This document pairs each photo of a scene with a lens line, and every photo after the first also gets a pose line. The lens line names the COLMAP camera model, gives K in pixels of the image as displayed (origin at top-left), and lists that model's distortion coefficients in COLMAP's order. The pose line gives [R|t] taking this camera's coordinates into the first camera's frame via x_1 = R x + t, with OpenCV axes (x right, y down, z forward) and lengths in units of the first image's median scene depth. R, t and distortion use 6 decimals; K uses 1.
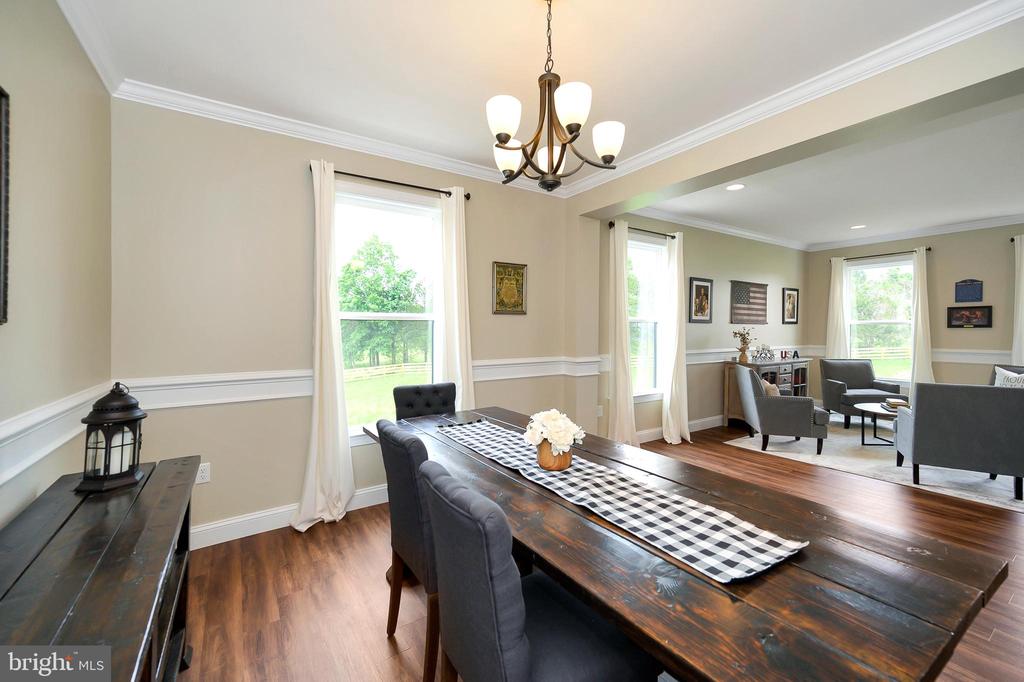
lens RADIAL K [[420.7, 0, 493.5], [0, 420.7, 334.9], [0, 0, 1]] dist [0.001432, -0.002207]
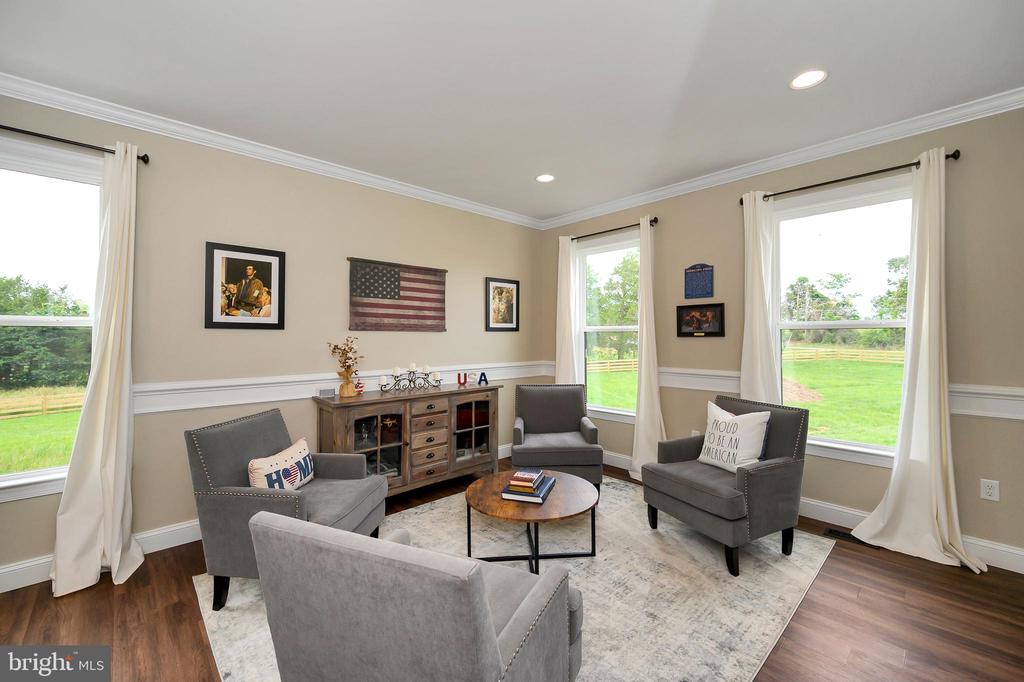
lens RADIAL K [[420.7, 0, 504.4], [0, 420.7, 328.0], [0, 0, 1]] dist [0.001432, -0.002207]
pose [[0.986096, 0.002146, 0.166165, 0.717295], [0.003776, 0.999369, -0.035318, -0.008374], [-0.166136, 0.035454, 0.985465, 0.397614]]
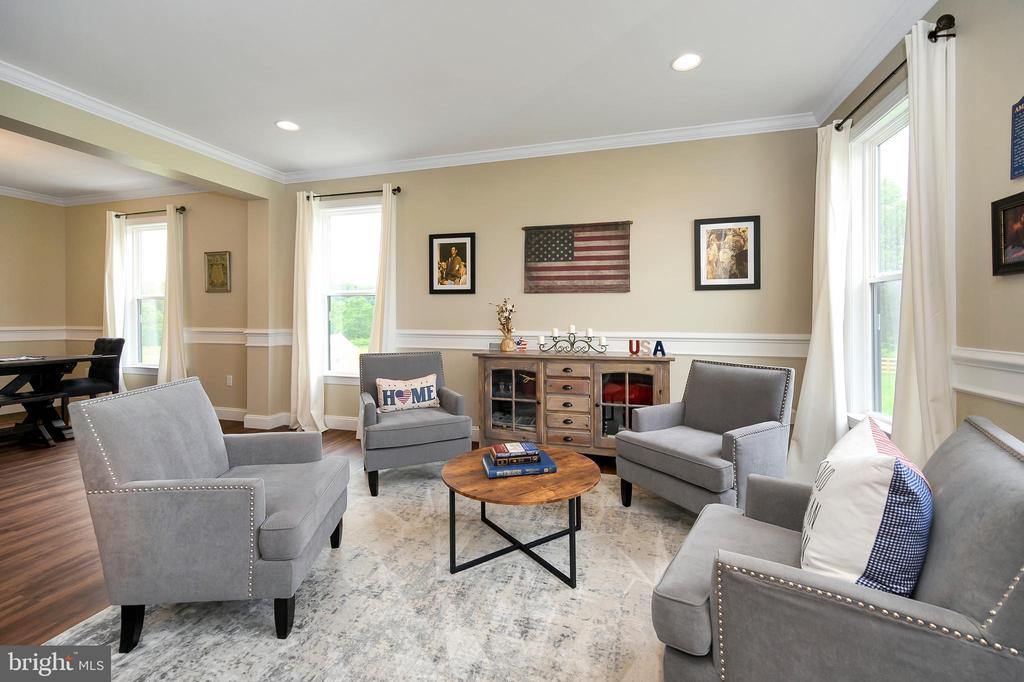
lens RADIAL K [[420.7, 0, 525.3], [0, 420.7, 319.1], [0, 0, 1]] dist [0.001432, -0.002207]
pose [[0.654563, 0.004797, -0.755992, 1.116182], [-0.014764, 0.999870, -0.006439, 0.018815], [0.755863, 0.015377, 0.654549, 0.599688]]
